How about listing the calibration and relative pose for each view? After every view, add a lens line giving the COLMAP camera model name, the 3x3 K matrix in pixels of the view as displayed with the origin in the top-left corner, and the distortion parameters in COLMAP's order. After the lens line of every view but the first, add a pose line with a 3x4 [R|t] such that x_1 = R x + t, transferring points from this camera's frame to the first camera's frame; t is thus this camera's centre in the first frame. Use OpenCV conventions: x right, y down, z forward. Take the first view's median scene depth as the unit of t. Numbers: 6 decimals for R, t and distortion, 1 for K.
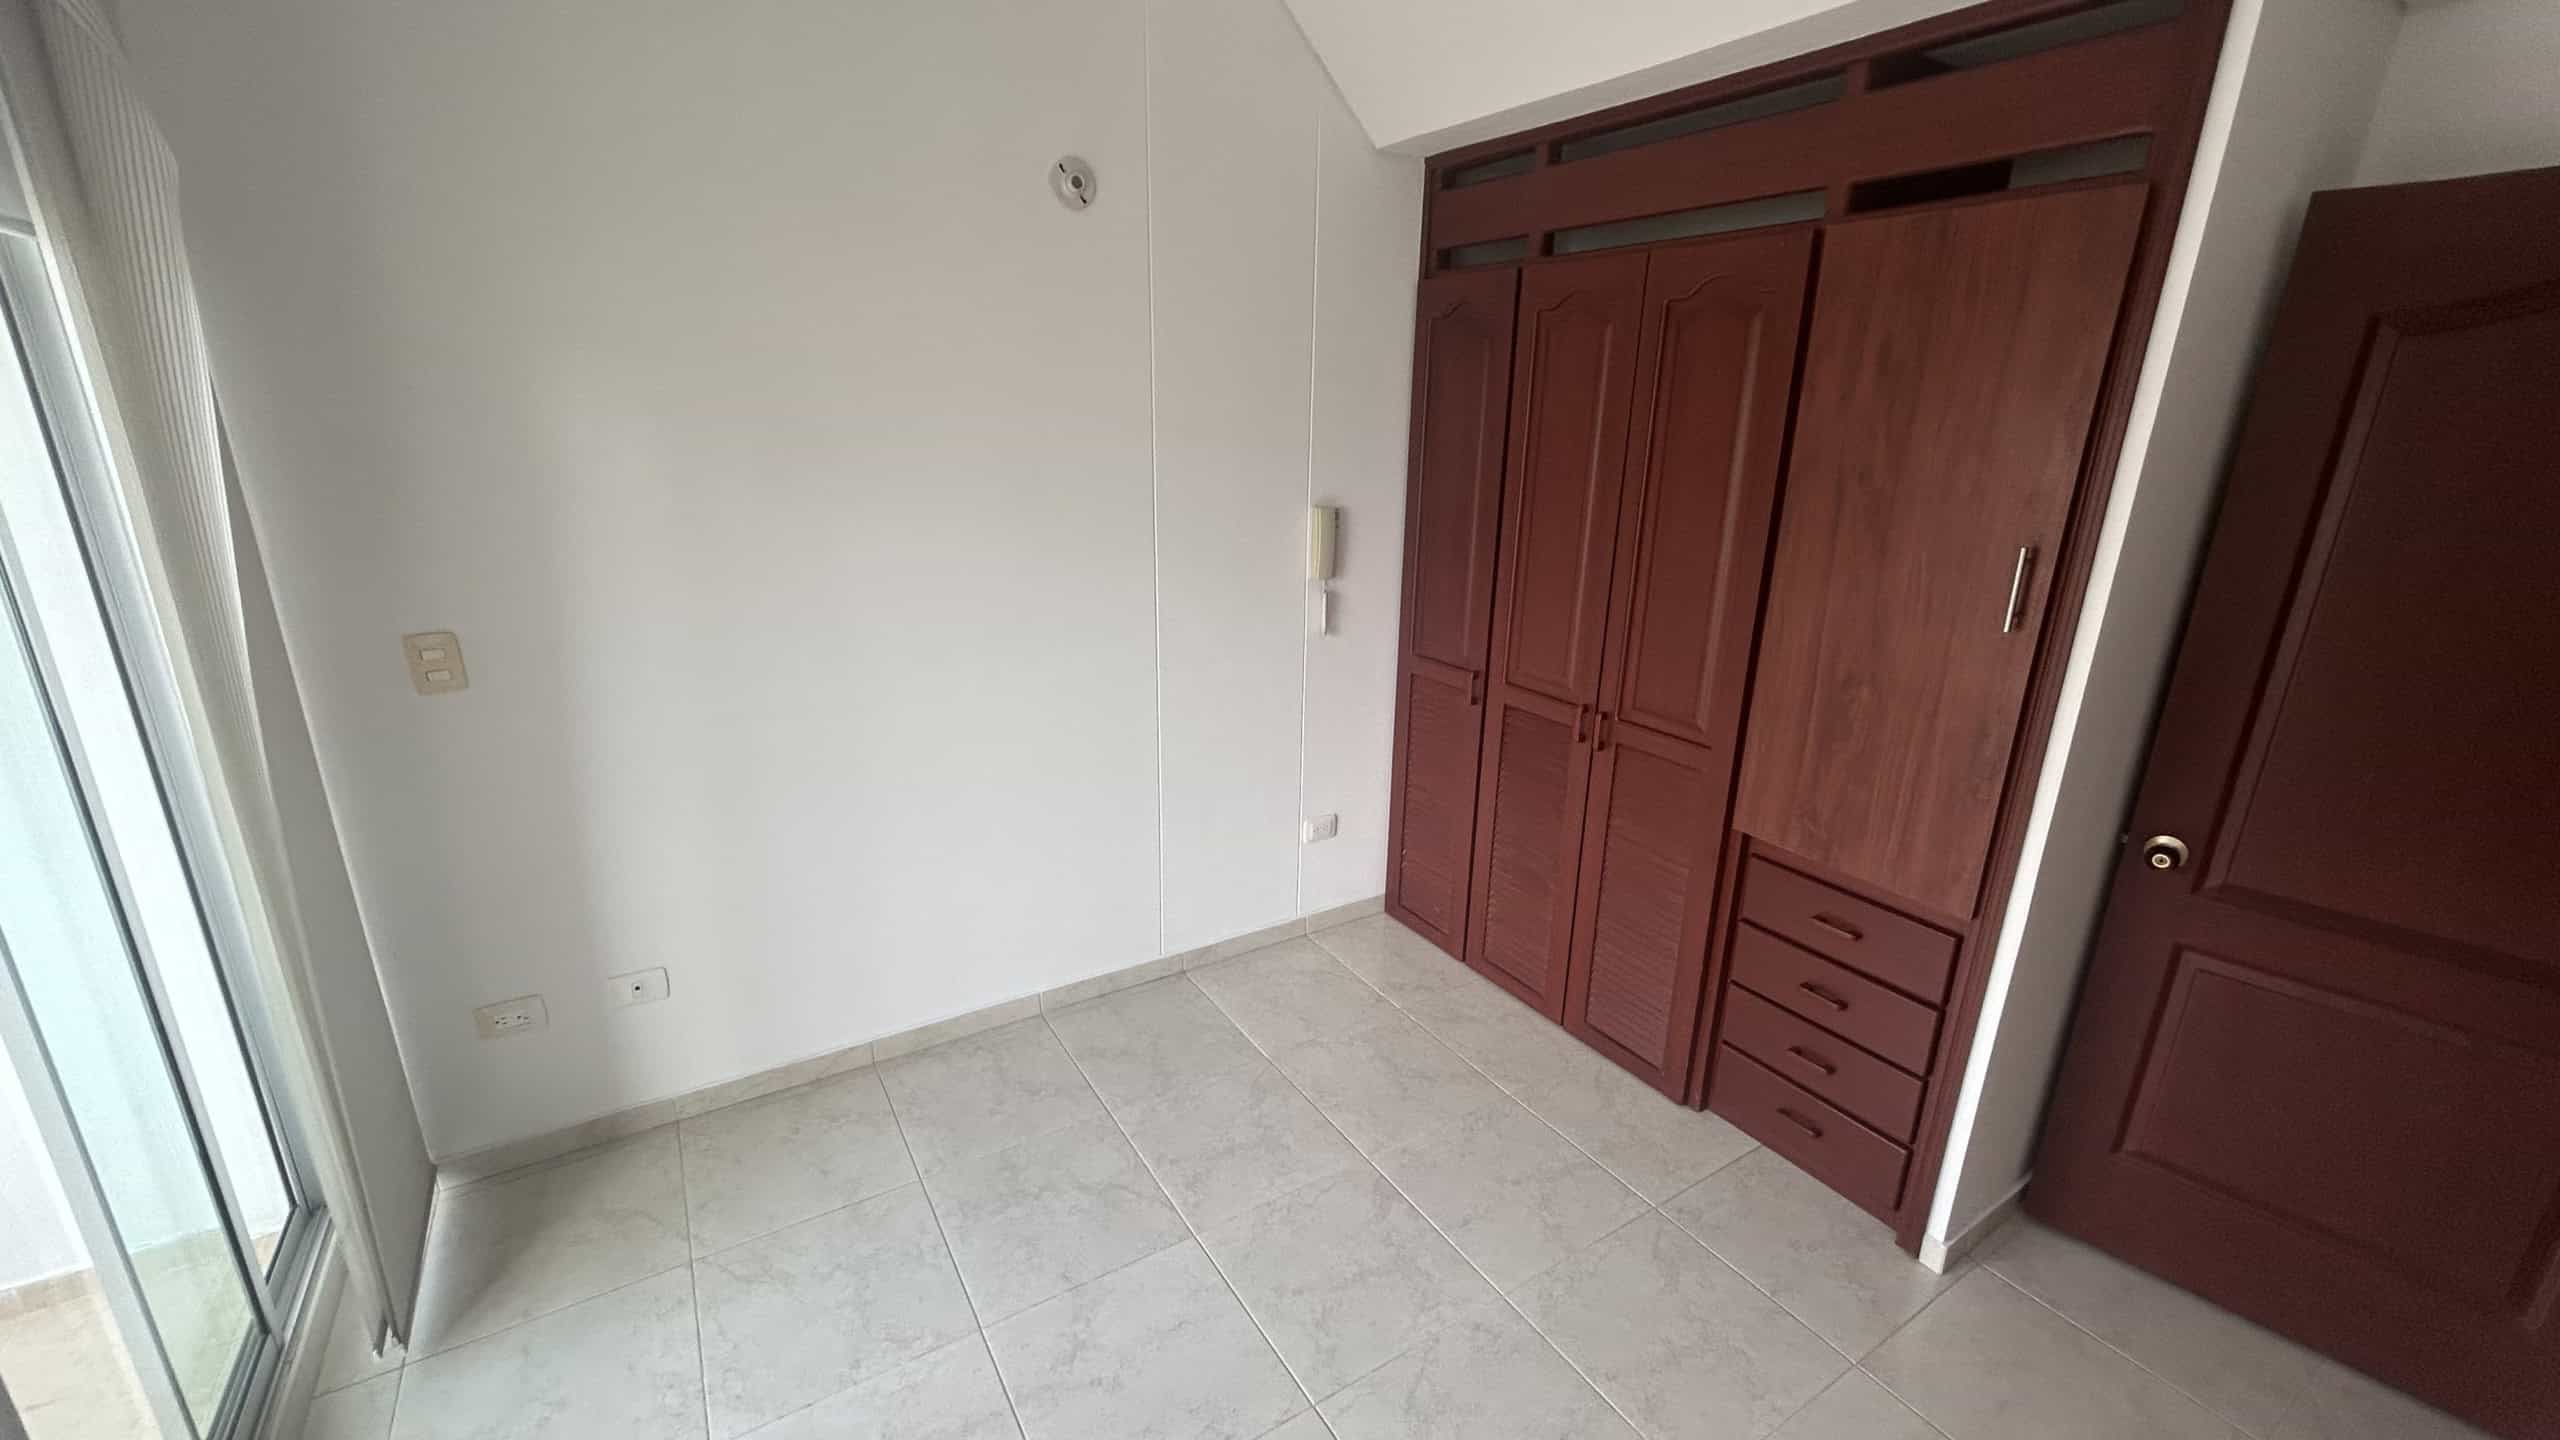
lens RADIAL K [[1042.0, 0, 1271.5], [0, 1042.0, 717.7], [0, 0, 1]] dist [0.000906, 0.000042]
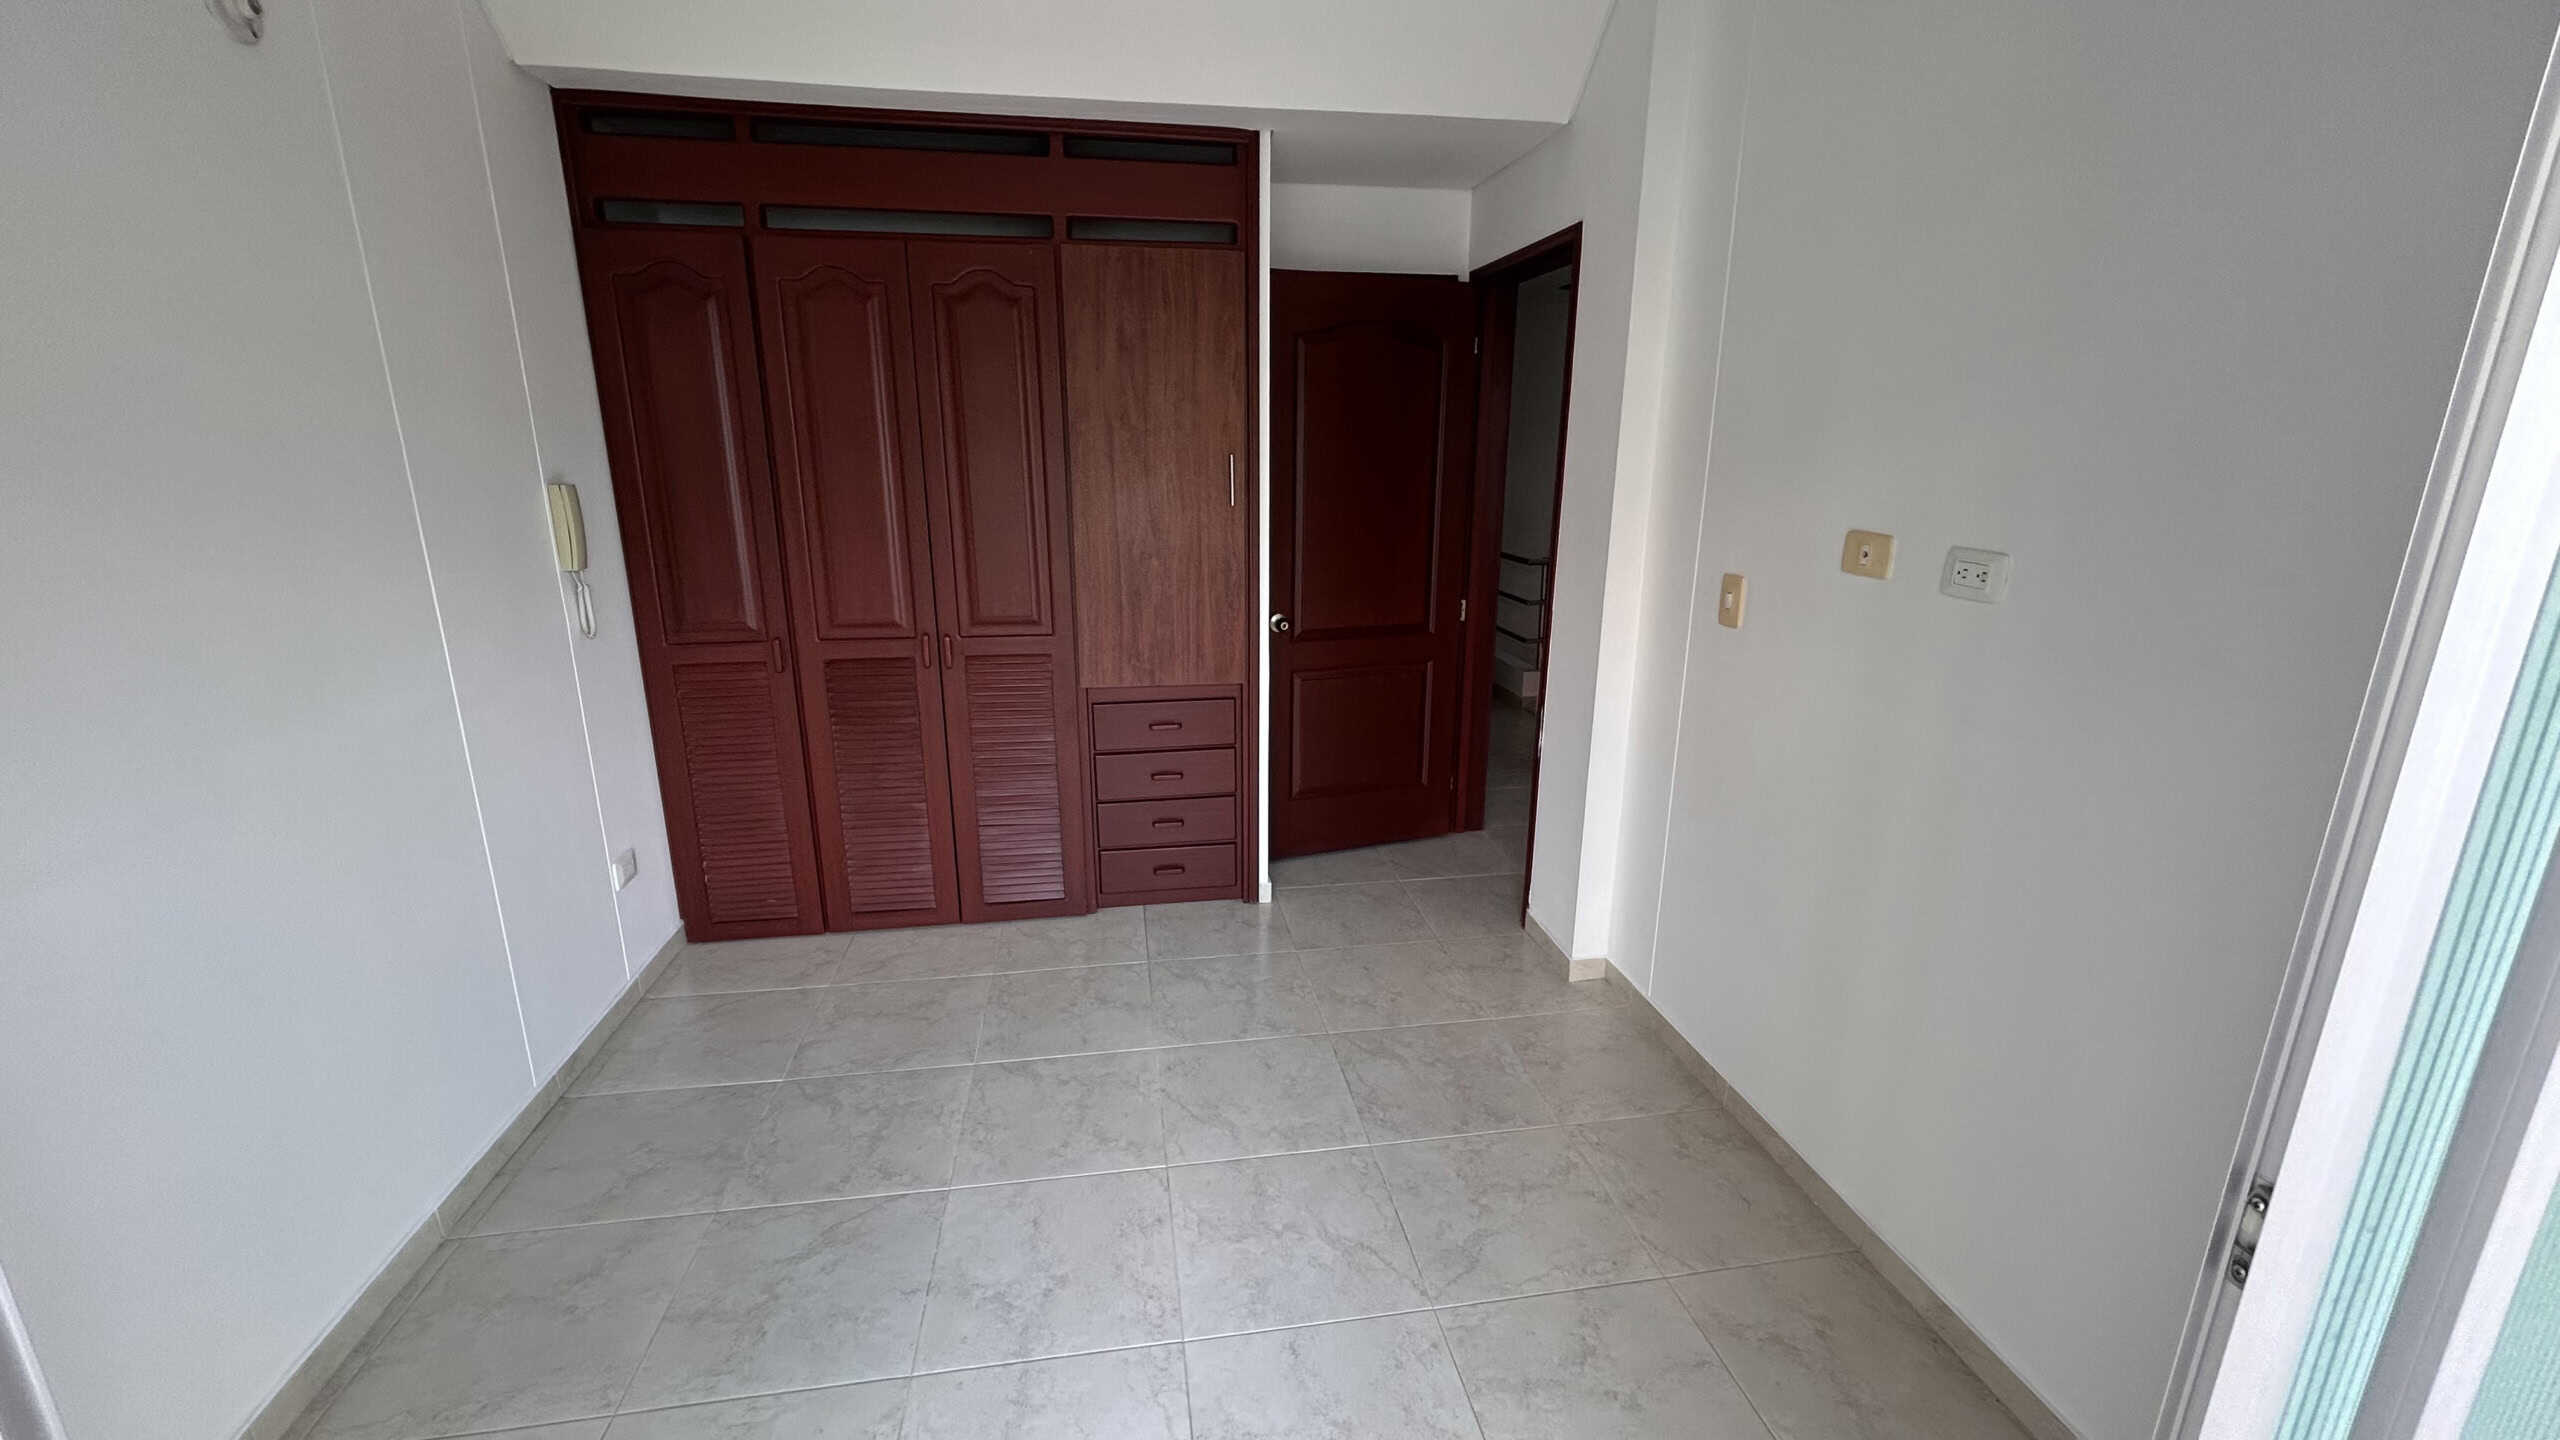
lens RADIAL K [[1042.0, 0, 1273.1], [0, 1042.0, 726.1], [0, 0, 1]] dist [0.000906, 0.000042]
pose [[0.373457, -0.254152, 0.892153, -0.658640], [0.275339, 0.948766, 0.155022, 0.012913], [-0.885843, 0.187751, 0.424301, 0.209853]]
